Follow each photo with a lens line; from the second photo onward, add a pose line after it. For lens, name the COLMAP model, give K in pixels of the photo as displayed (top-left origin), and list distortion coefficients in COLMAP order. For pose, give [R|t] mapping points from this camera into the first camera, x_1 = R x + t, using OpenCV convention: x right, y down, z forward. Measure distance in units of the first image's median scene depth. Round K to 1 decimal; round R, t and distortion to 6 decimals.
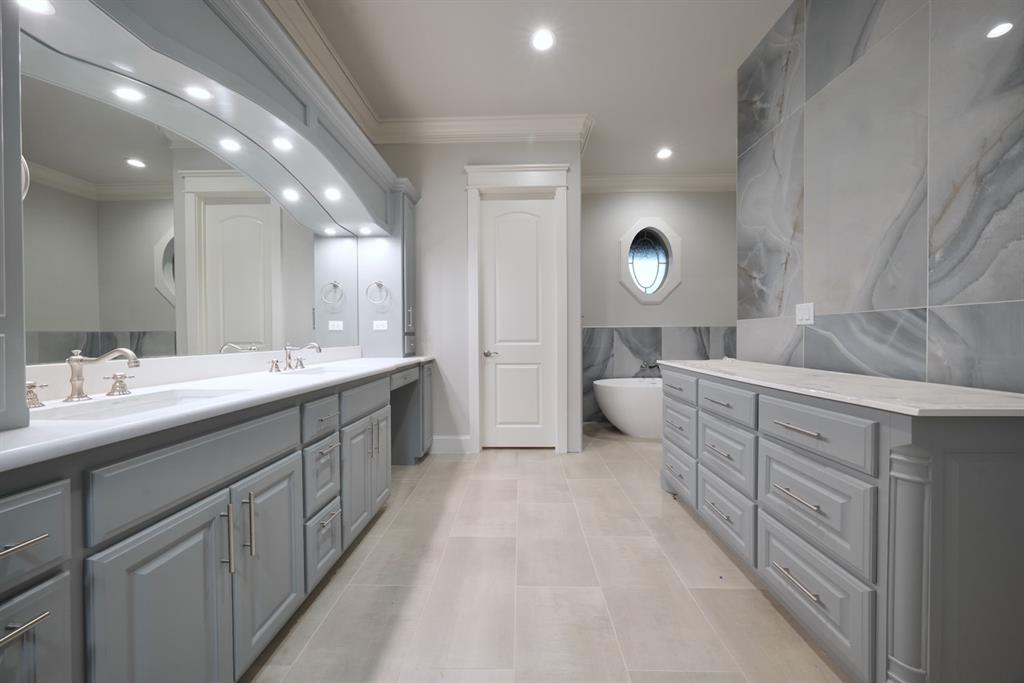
lens RADIAL K [[344.2, 0, 512.0], [0, 344.2, 341.5], [0, 0, 1]] dist [-0.001790, 0.000124]
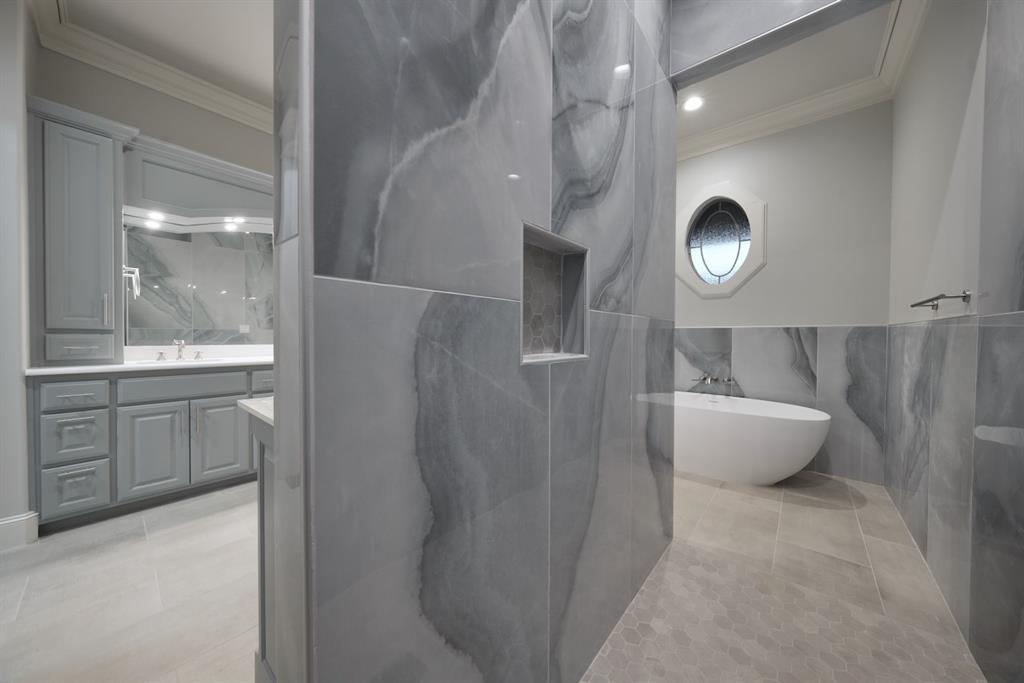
lens RADIAL K [[344.2, 0, 512.0], [0, 344.2, 341.5], [0, 0, 1]] dist [-0.001790, 0.000124]
pose [[0.775269, 0.020985, -0.631282, 0.537835], [-0.020898, 0.999753, 0.007569, -0.008703], [0.631285, 0.007325, 0.775516, 0.131914]]
